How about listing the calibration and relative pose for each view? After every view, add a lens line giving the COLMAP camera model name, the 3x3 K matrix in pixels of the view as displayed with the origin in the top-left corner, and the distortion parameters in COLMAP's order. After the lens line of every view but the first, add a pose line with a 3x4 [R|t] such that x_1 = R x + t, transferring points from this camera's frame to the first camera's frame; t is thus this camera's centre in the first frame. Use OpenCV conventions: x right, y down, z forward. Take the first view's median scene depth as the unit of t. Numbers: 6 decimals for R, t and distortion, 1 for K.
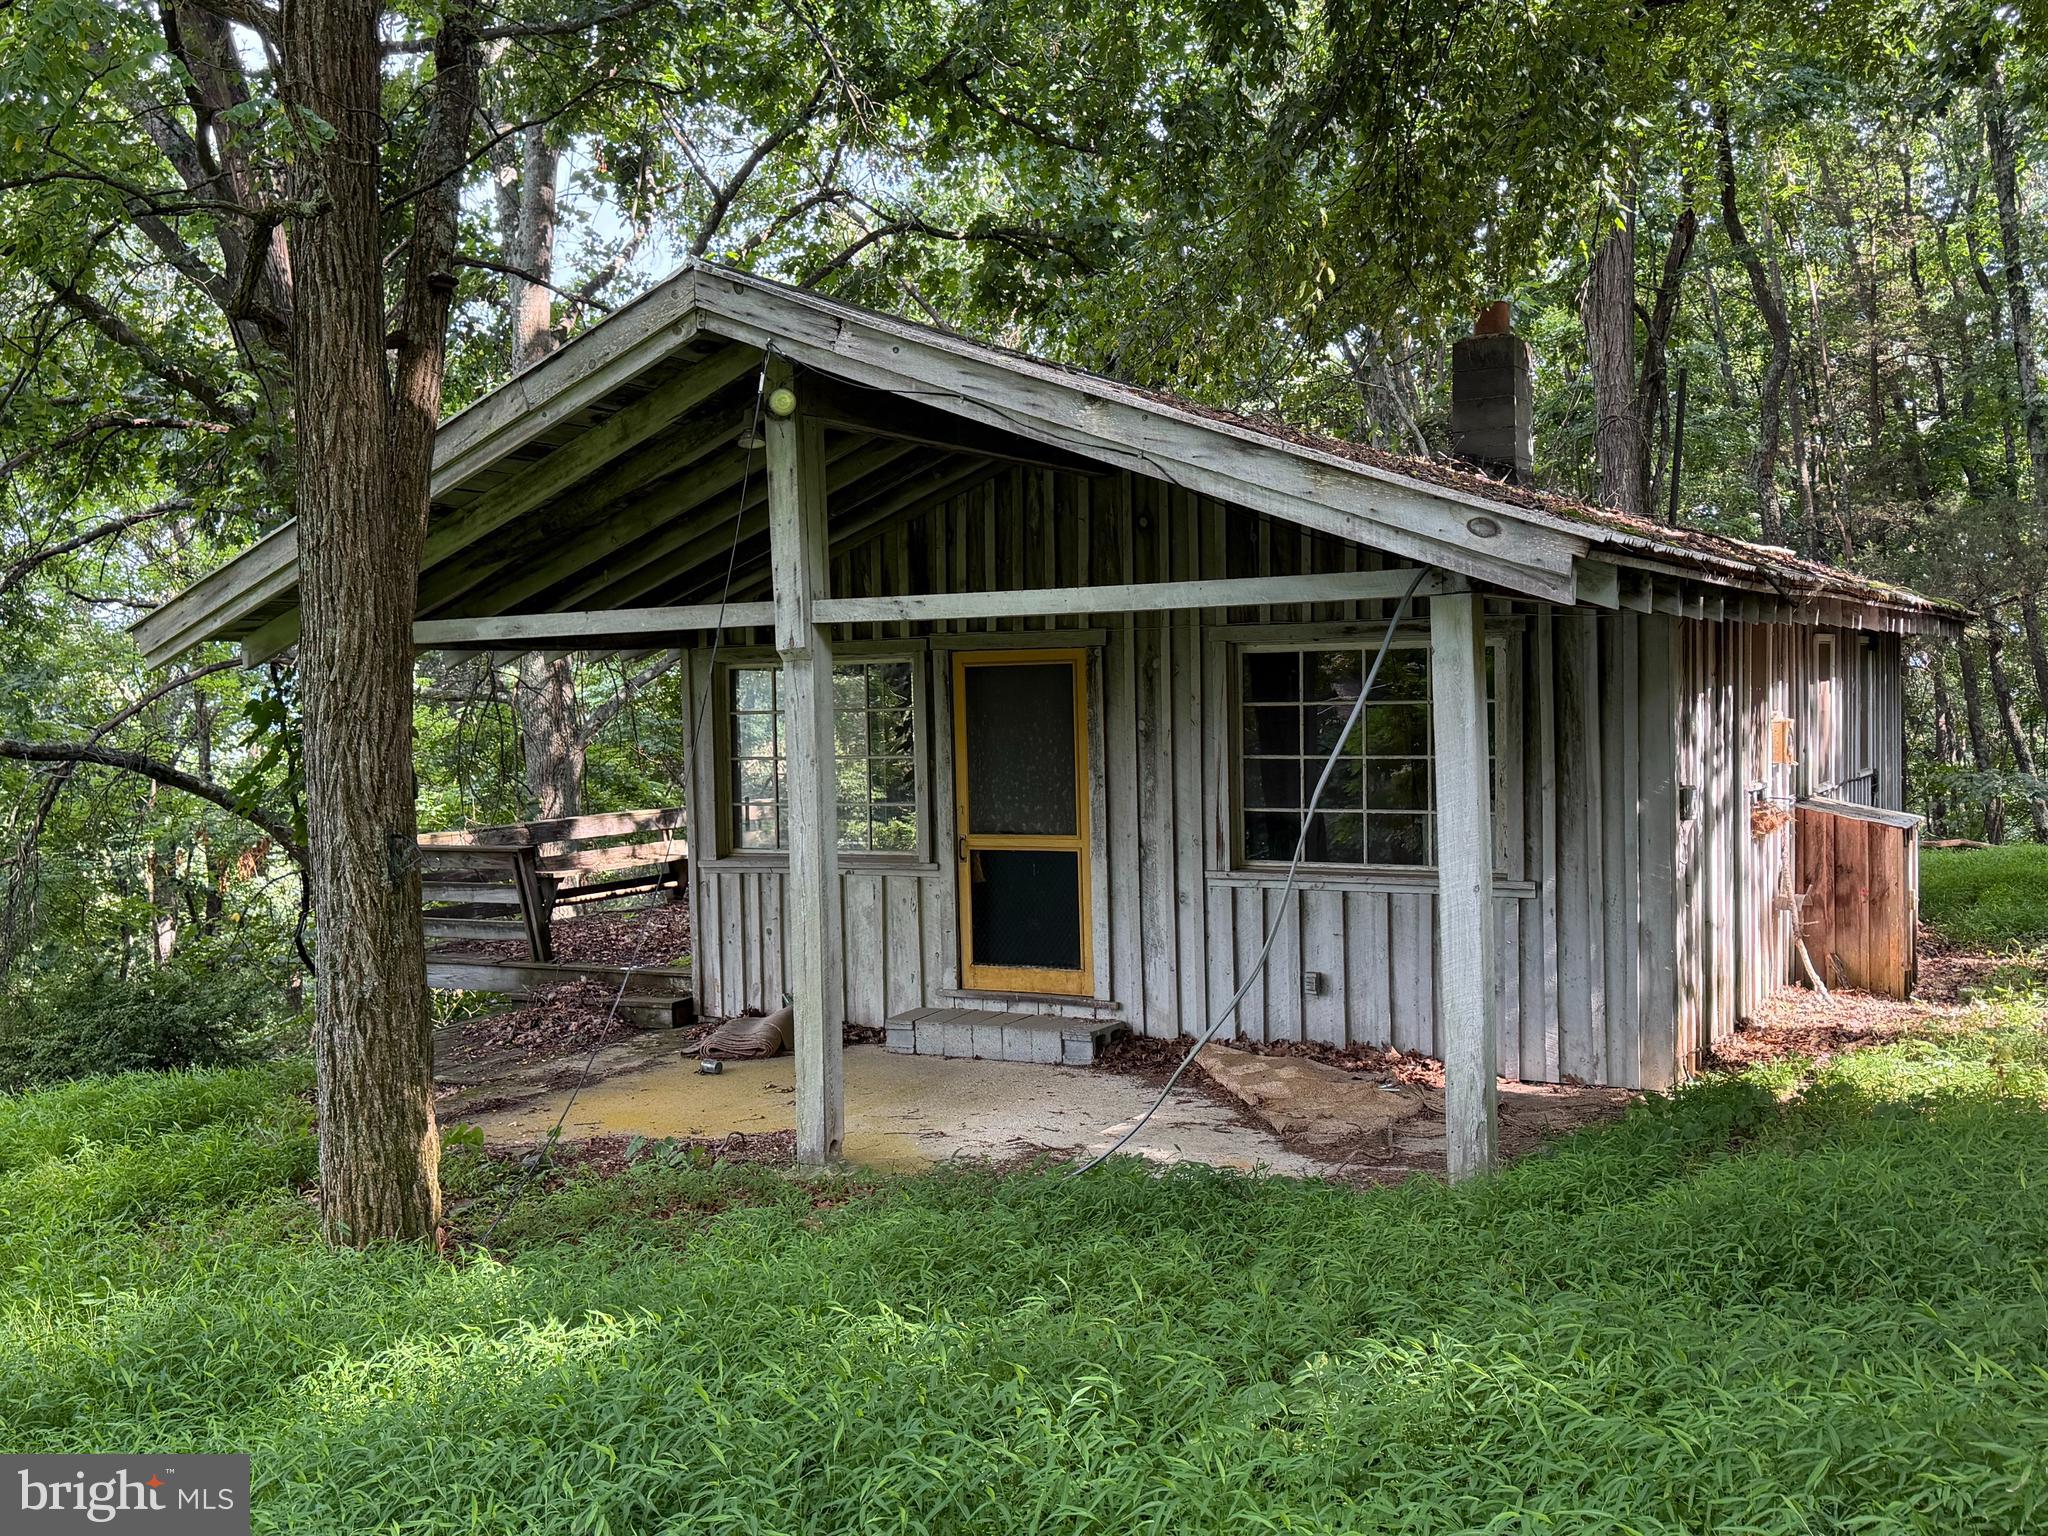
lens RADIAL K [[2000.6, 0, 1024.0], [0, 2000.6, 768.0], [0, 0, 1]] dist [0.133092, -0.004214]
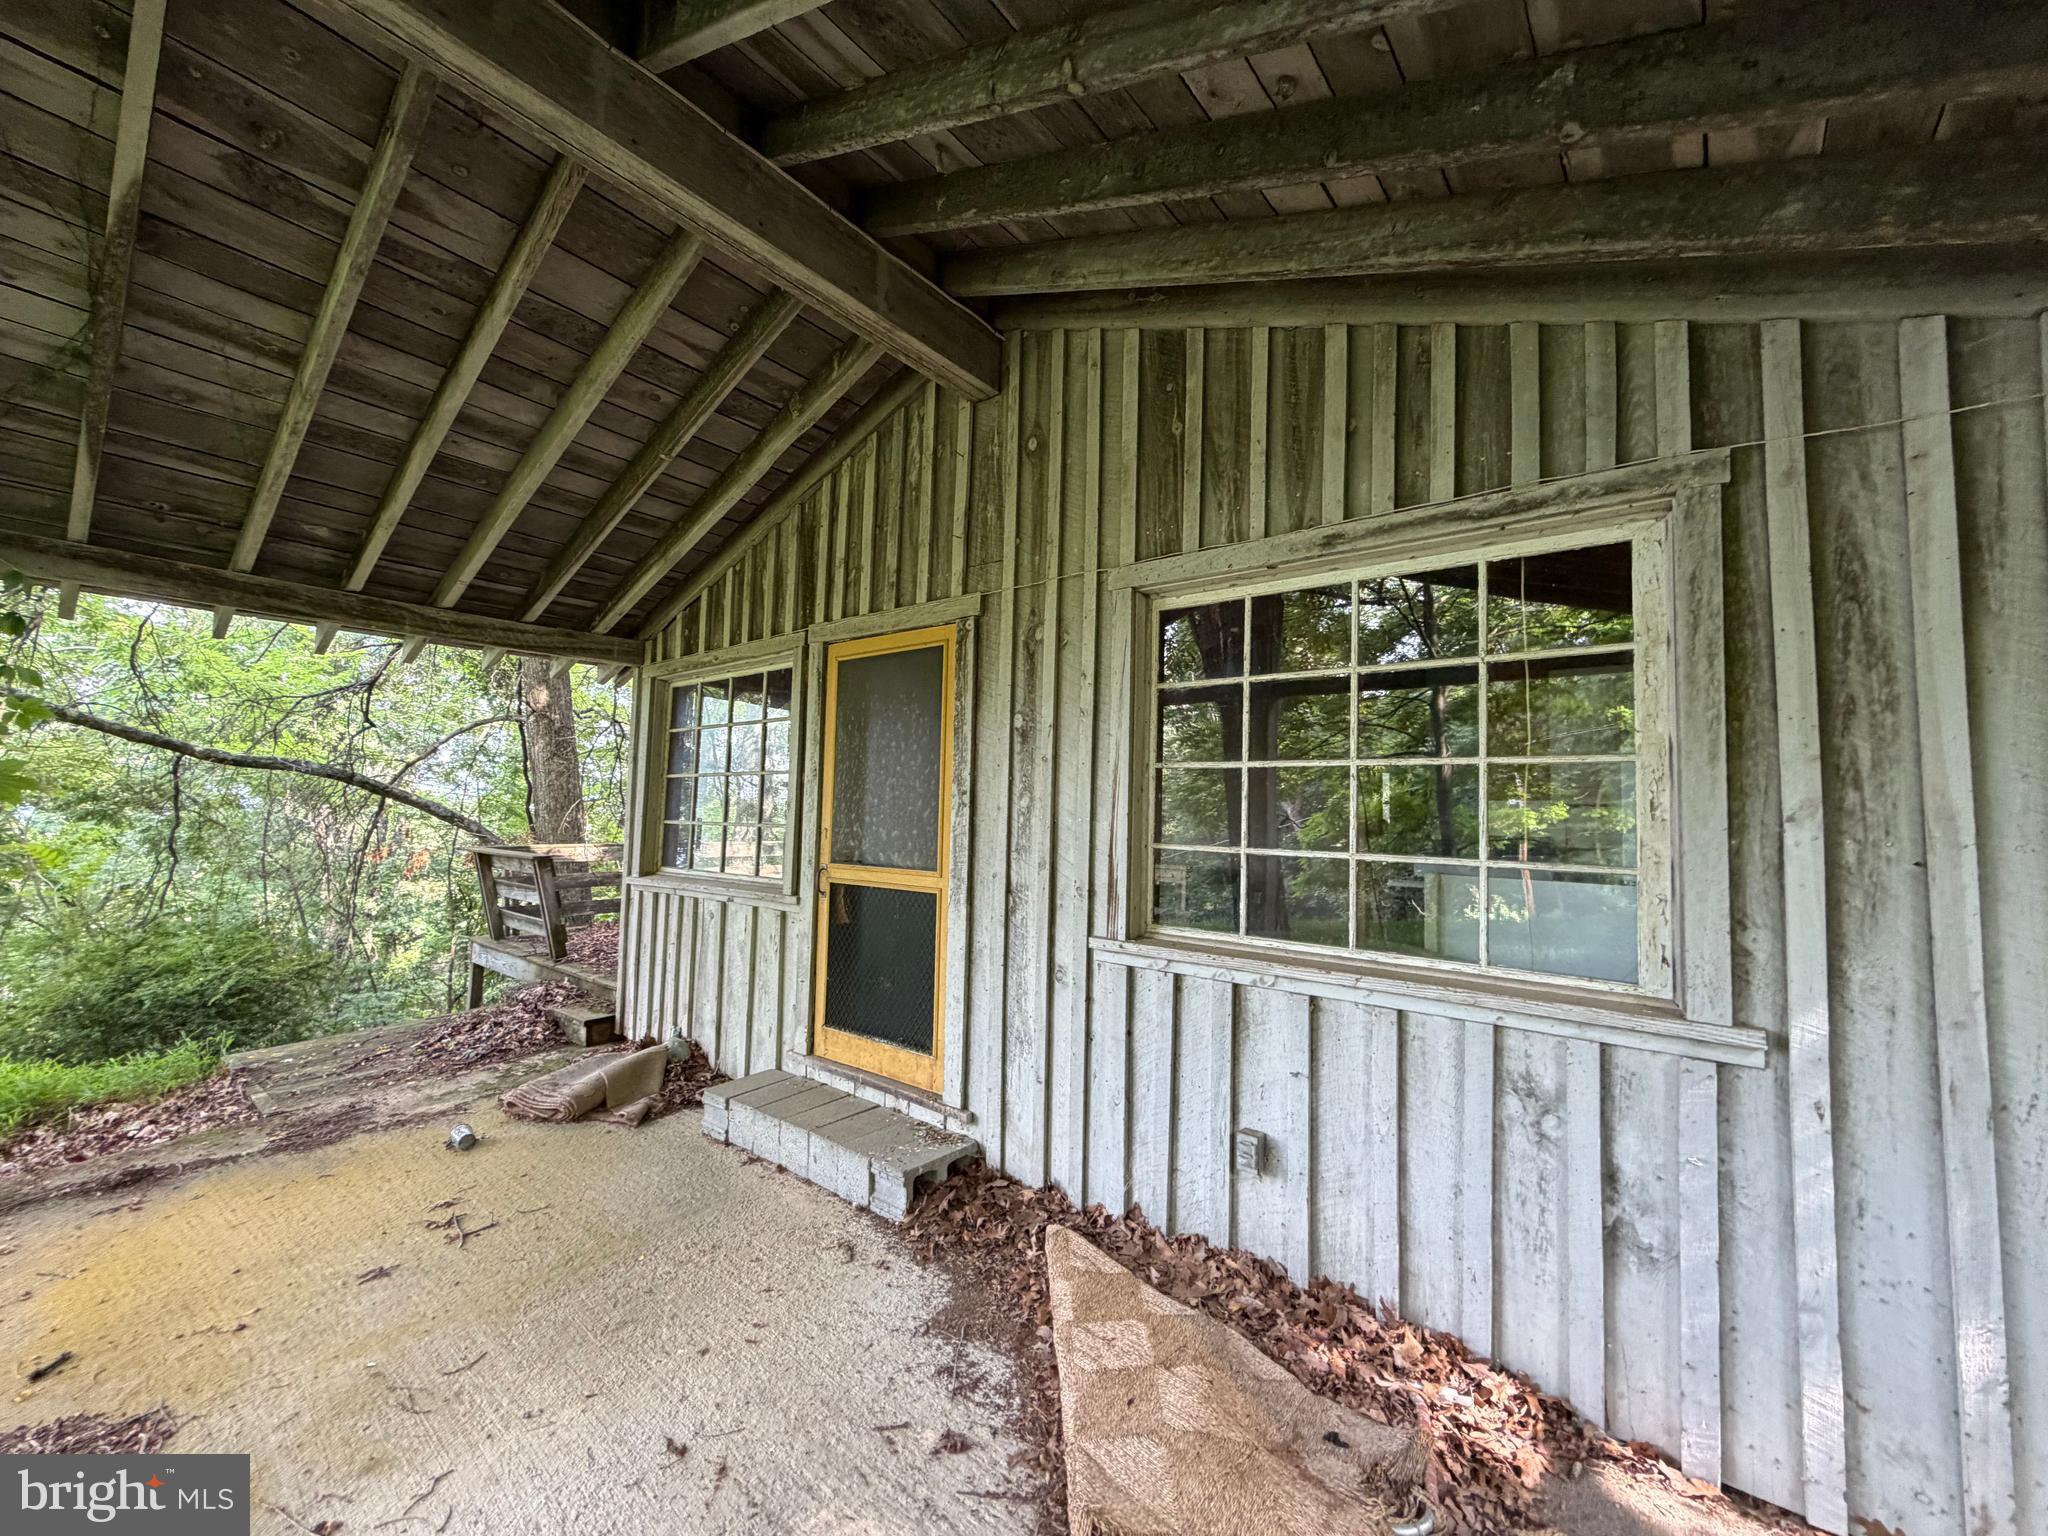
lens RADIAL K [[807.9, 0, 1024.0], [0, 807.9, 768.0], [0, 0, 1]] dist [-0.000407, 0.006471]
pose [[0.985349, 0.038057, -0.166248, 0.108675], [-0.054328, 0.994047, -0.094443, 0.022243], [0.161664, 0.102091, 0.981551, 0.716633]]
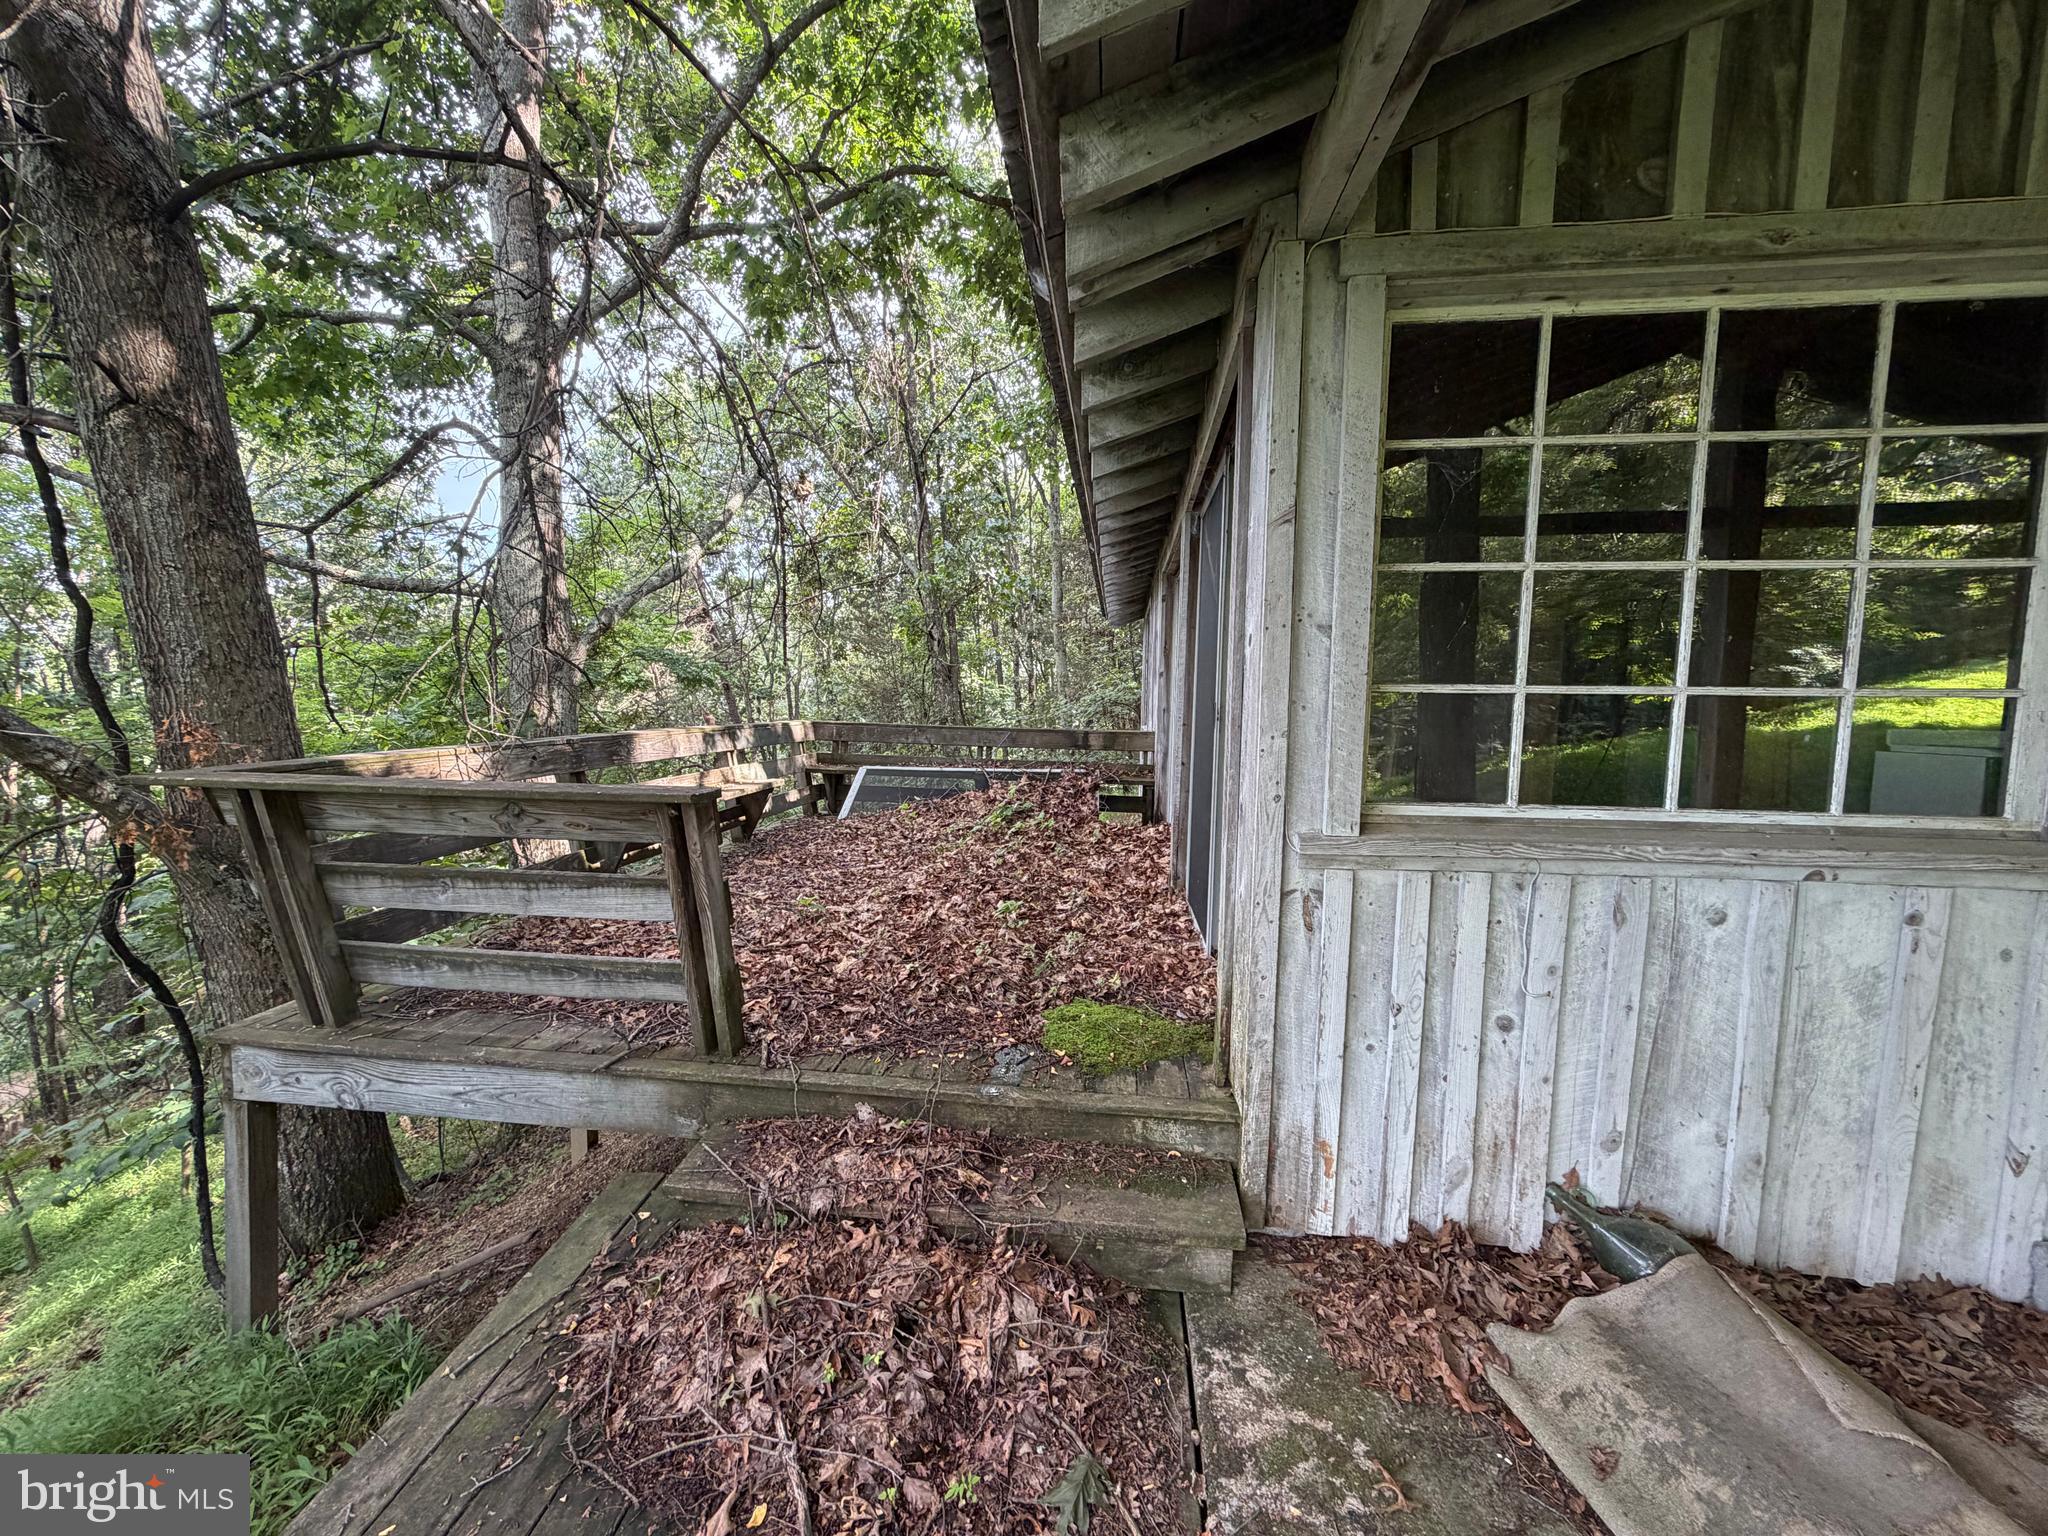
lens RADIAL K [[807.9, 0, 1024.0], [0, 807.9, 768.0], [0, 0, 1]] dist [-0.000407, 0.006471]
pose [[0.923575, 0.001998, 0.383412, -0.300769], [-0.021095, 0.998737, 0.045610, 0.031042], [-0.382837, -0.050213, 0.922450, 0.998585]]
